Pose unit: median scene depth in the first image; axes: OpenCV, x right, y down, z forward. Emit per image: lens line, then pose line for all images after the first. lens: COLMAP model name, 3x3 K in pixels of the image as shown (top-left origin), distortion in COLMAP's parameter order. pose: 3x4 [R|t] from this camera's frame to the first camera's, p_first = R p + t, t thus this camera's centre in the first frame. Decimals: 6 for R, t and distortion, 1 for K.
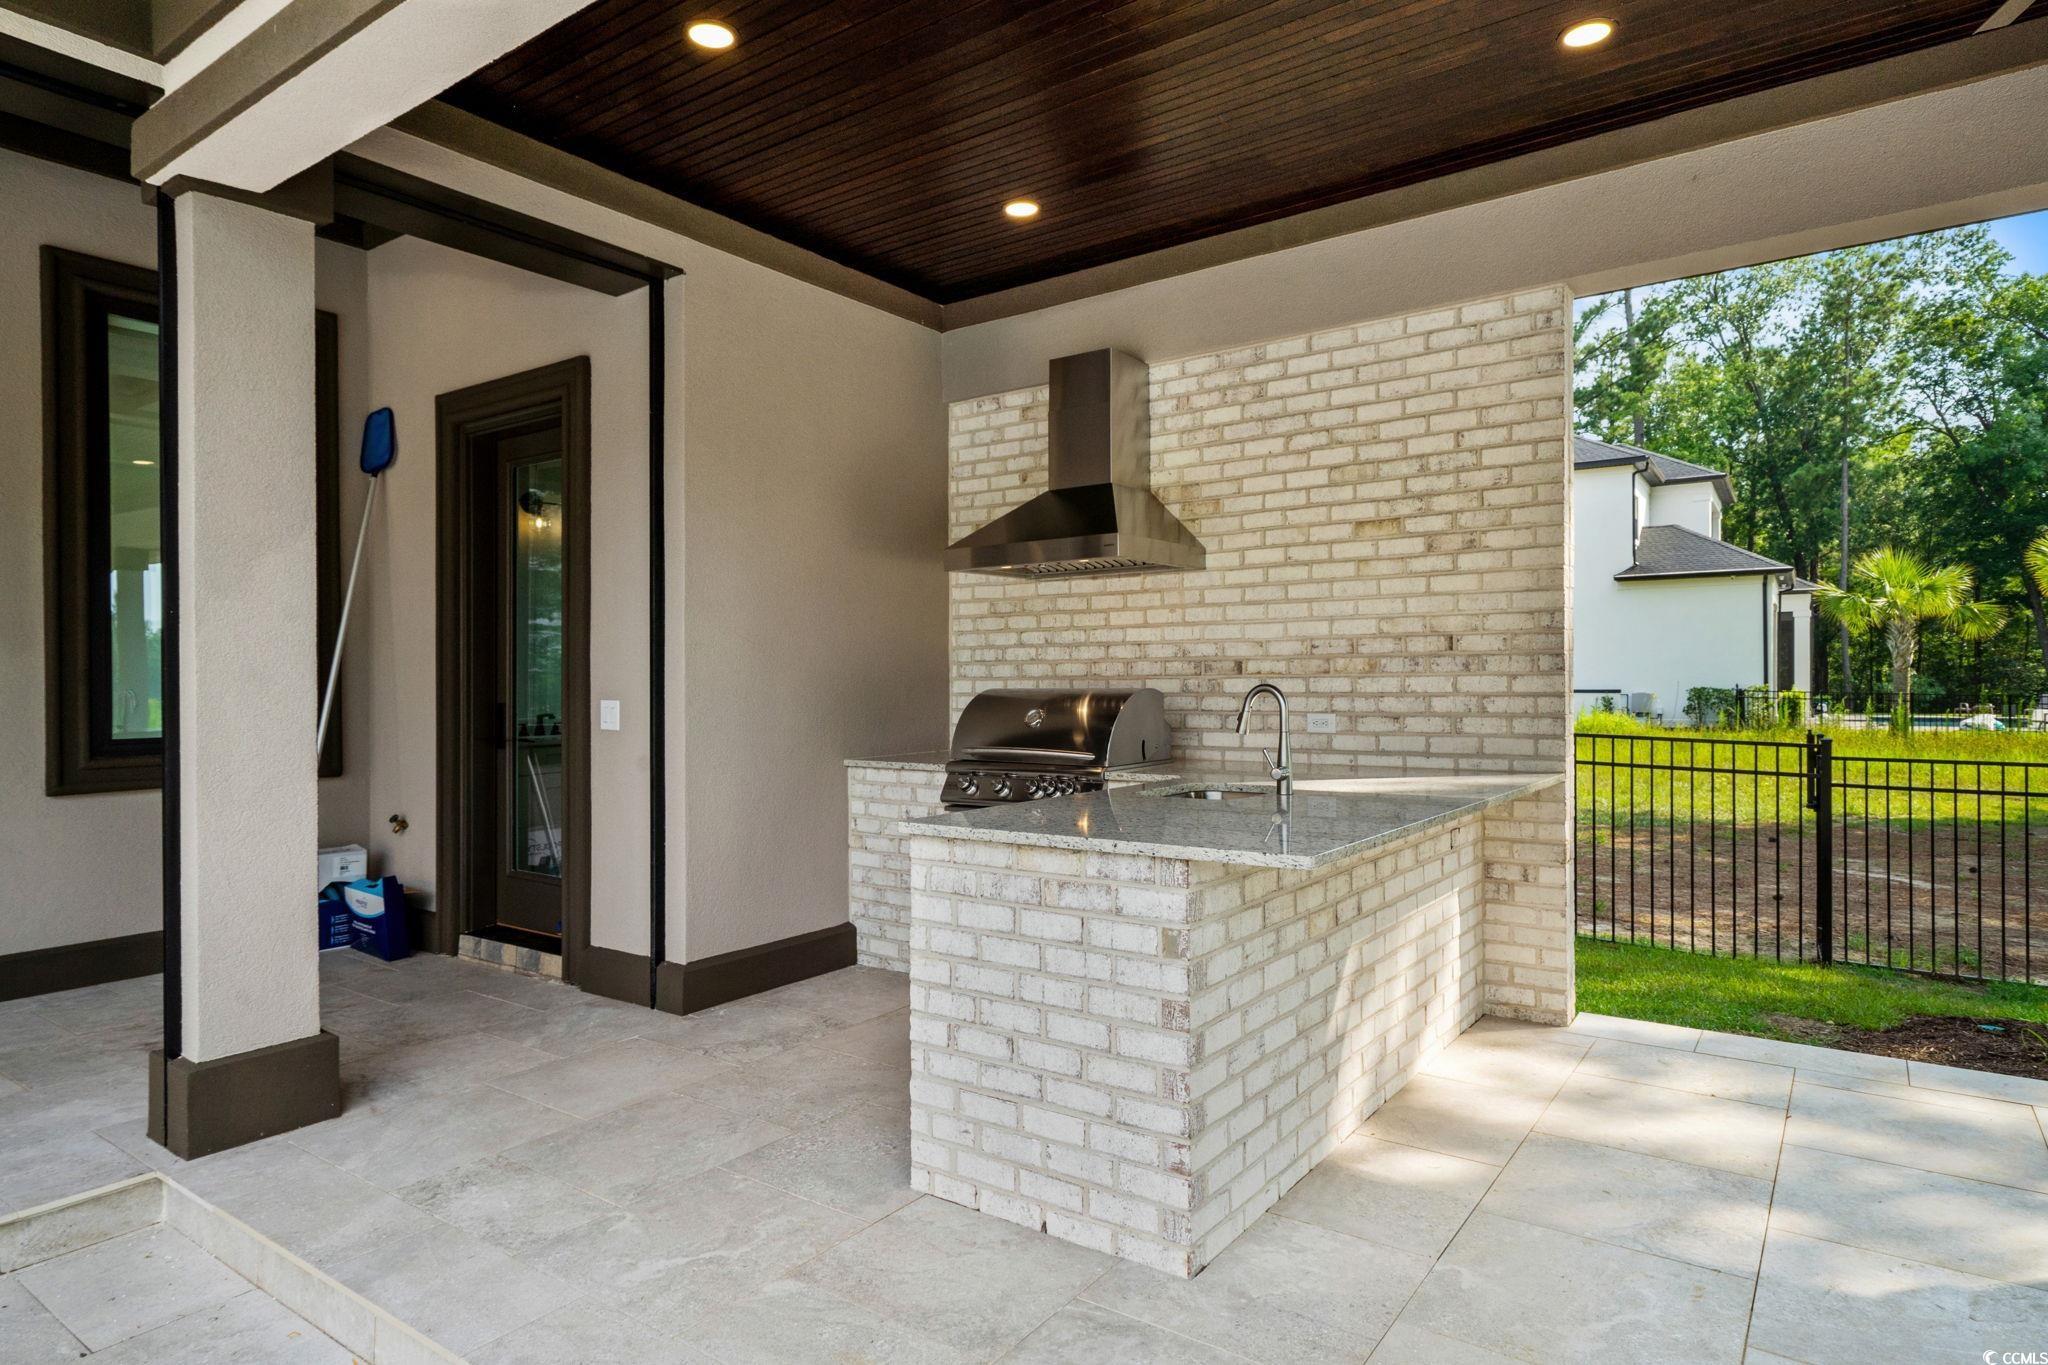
lens RADIAL K [[1146.3, 0, 1026.9], [0, 1146.3, 672.7], [0, 0, 1]] dist [0.003235, 0.003240]
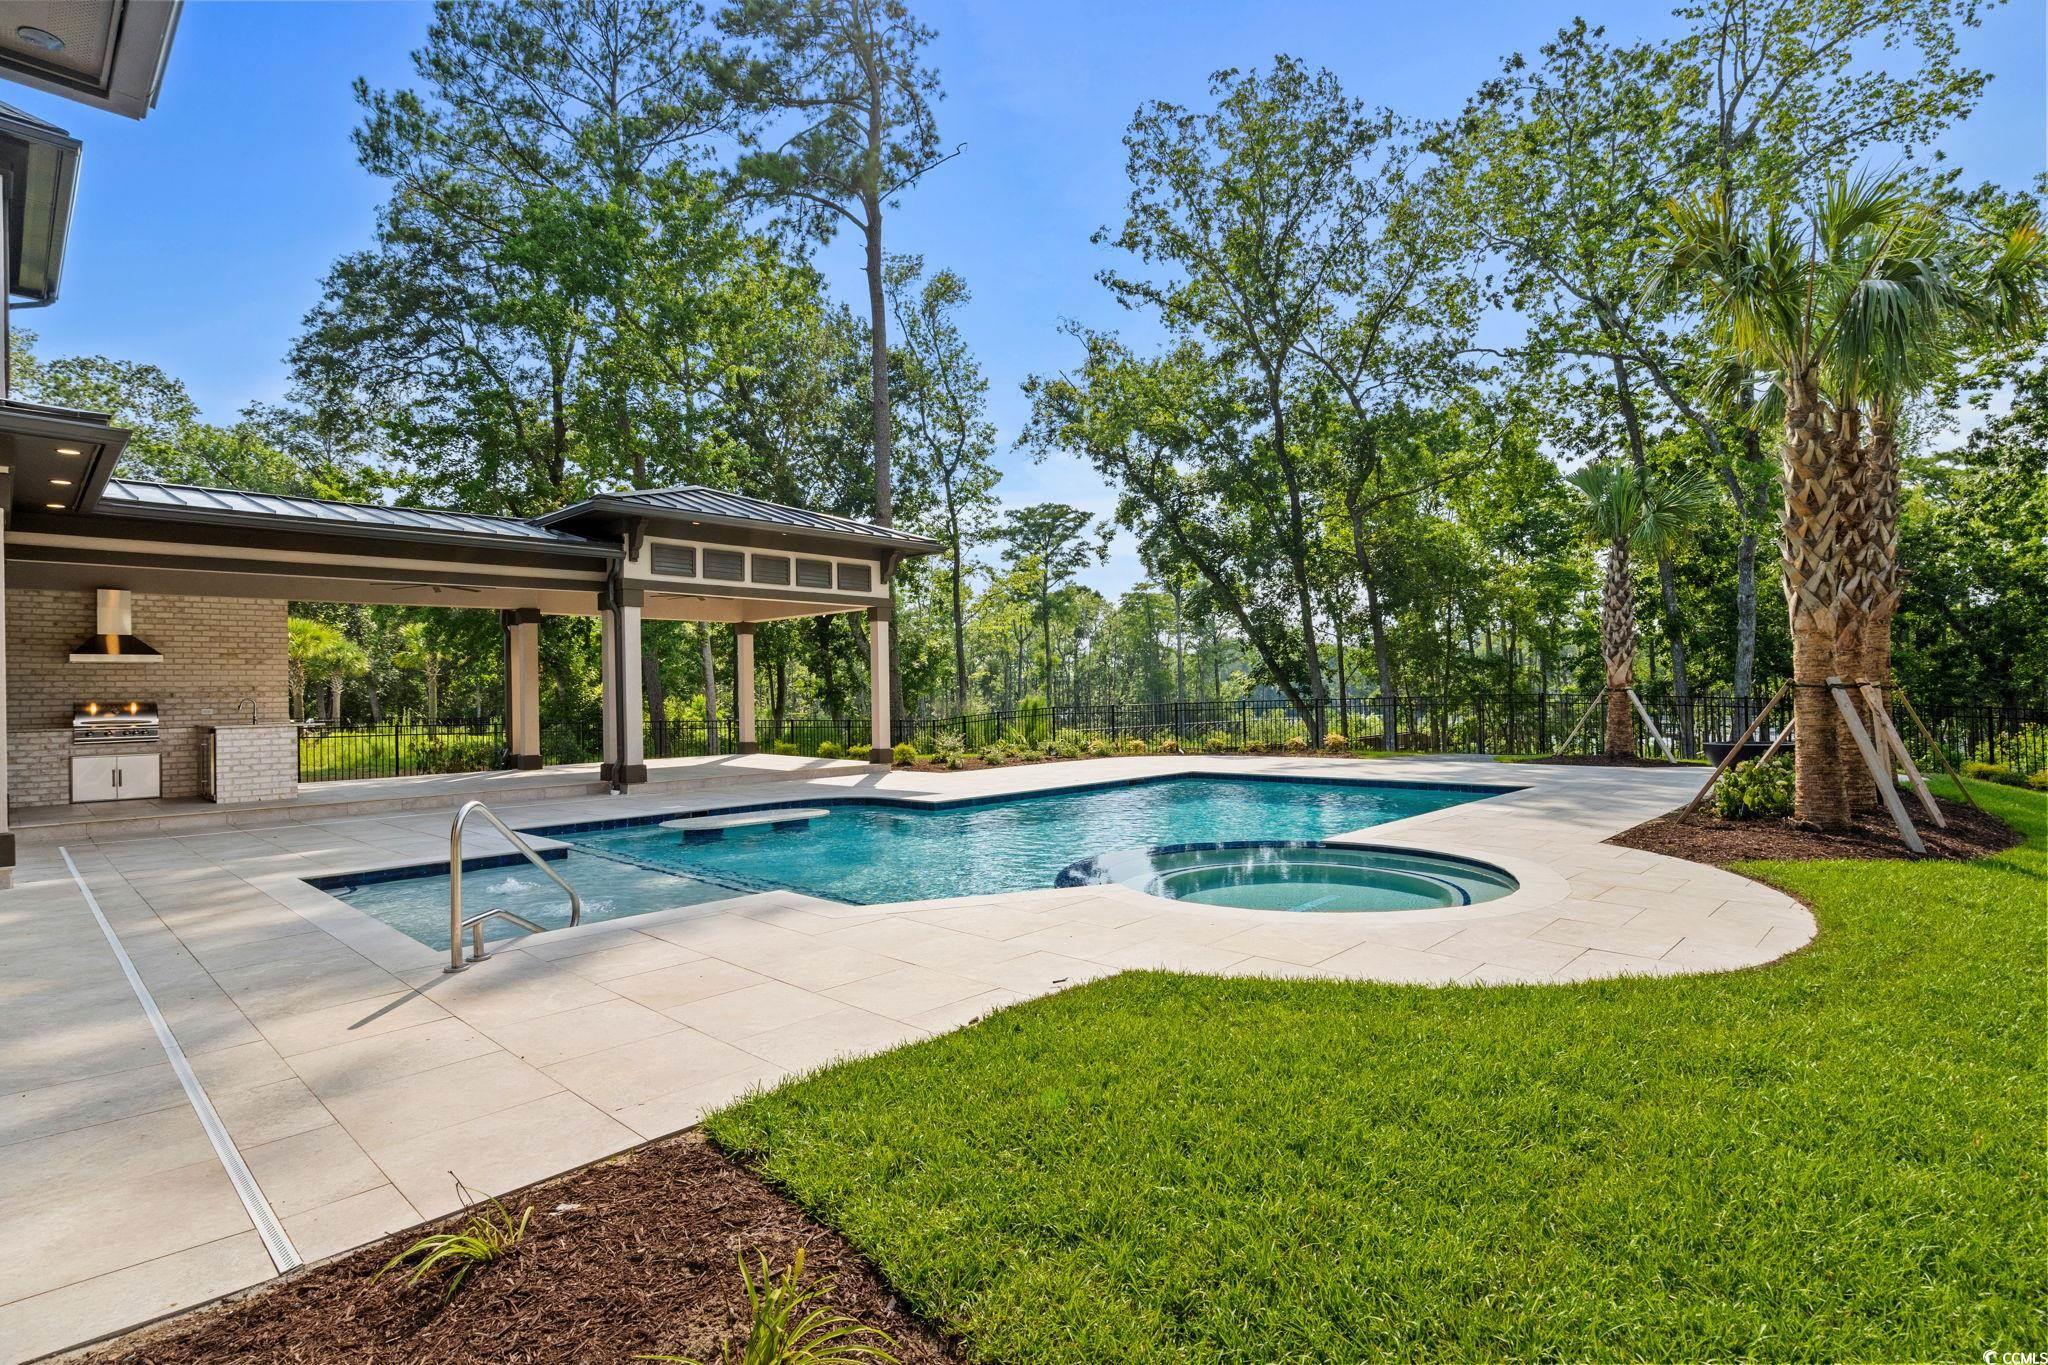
lens RADIAL K [[978.9, 0, 1009.2], [0, 978.9, 686.9], [0, 0, 1]] dist [-0.002648, 0.001145]
pose [[0.149975, 0.013696, 0.988595, -1.897125], [0.021457, 0.999623, -0.017104, 0.061049], [-0.988457, 0.023777, 0.149625, -1.503812]]
